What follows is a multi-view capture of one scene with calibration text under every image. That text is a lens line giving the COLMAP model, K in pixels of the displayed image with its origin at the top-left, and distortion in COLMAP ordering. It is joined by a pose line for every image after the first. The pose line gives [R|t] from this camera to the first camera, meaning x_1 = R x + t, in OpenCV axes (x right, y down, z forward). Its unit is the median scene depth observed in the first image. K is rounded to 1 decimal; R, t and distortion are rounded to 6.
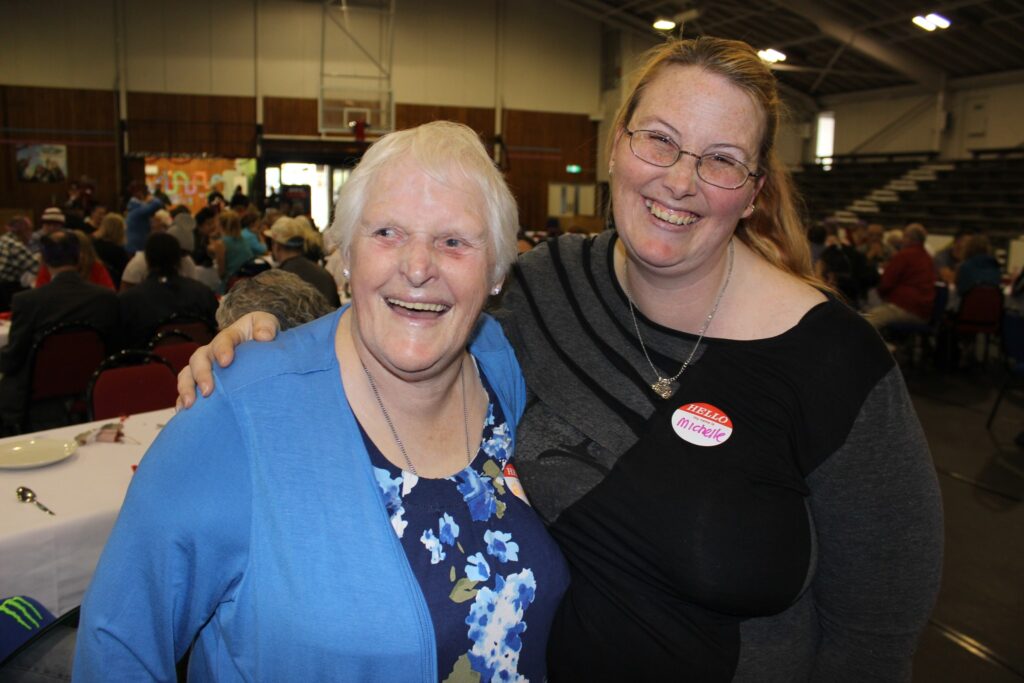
lens RADIAL K [[824.9, 0, 512.0], [0, 824.9, 341.5], [0, 0, 1]] dist [-0.175853, 0.151391]
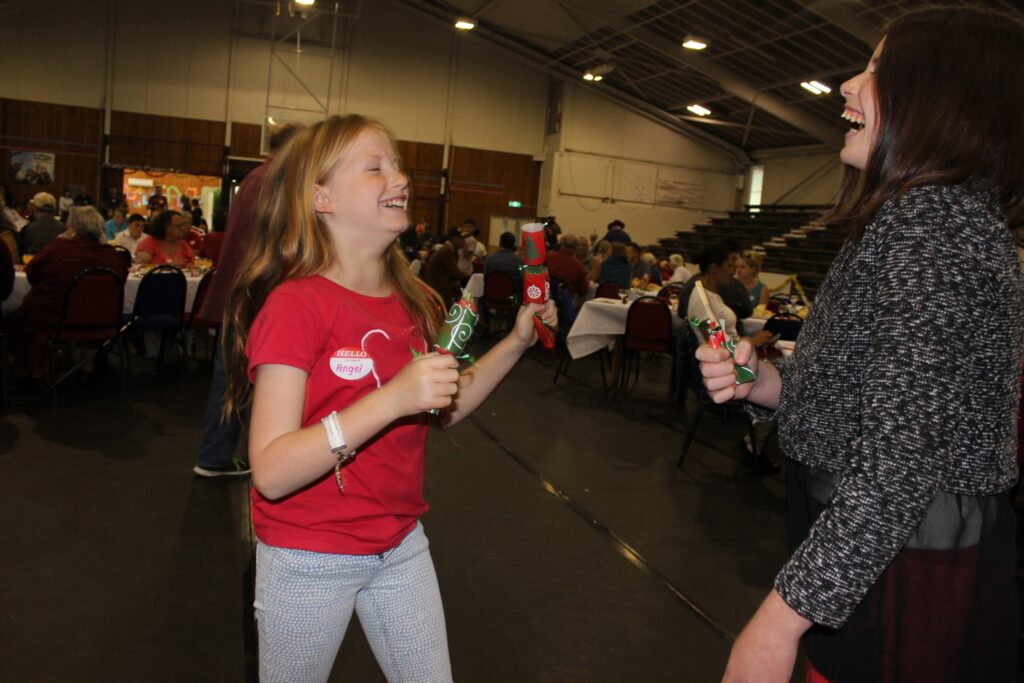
lens RADIAL K [[824.9, 0, 512.0], [0, 824.9, 341.5], [0, 0, 1]] dist [-0.175853, 0.151391]
pose [[0.997172, 0.067841, -0.032342, 0.139974], [-0.069381, 0.996378, -0.049163, 0.029817], [0.028889, 0.051267, 0.998267, -0.097314]]
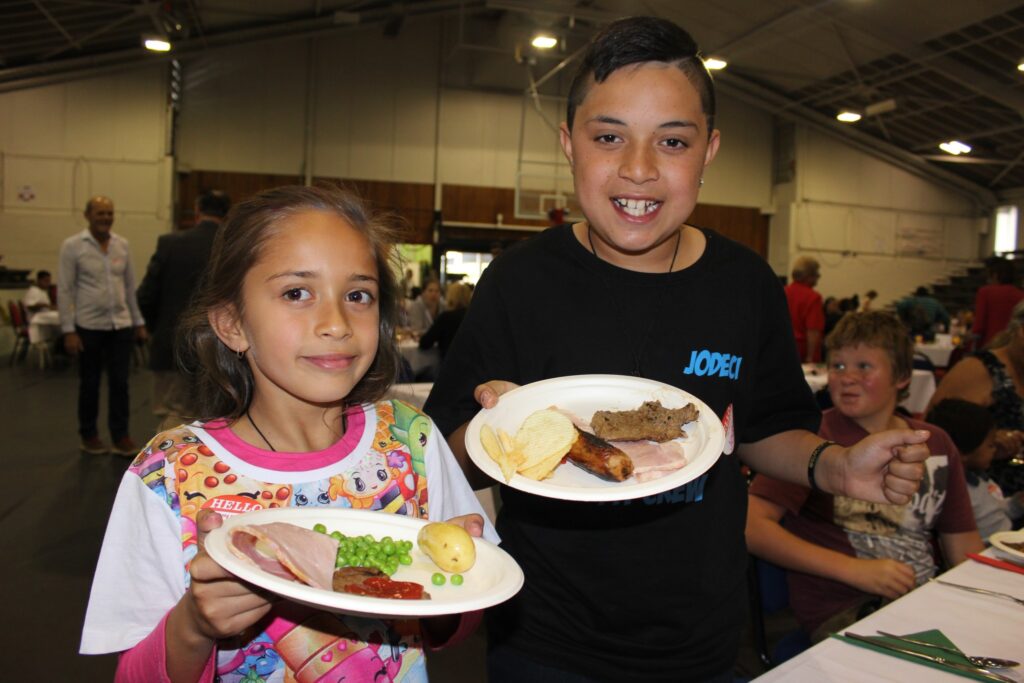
lens RADIAL K [[824.9, 0, 512.0], [0, 824.9, 341.5], [0, 0, 1]] dist [-0.175853, 0.151391]
pose [[0.992543, 0.022412, -0.119815, -0.096548], [-0.036187, 0.992814, -0.114067, 0.004216], [0.116397, 0.117552, 0.986222, 0.022440]]
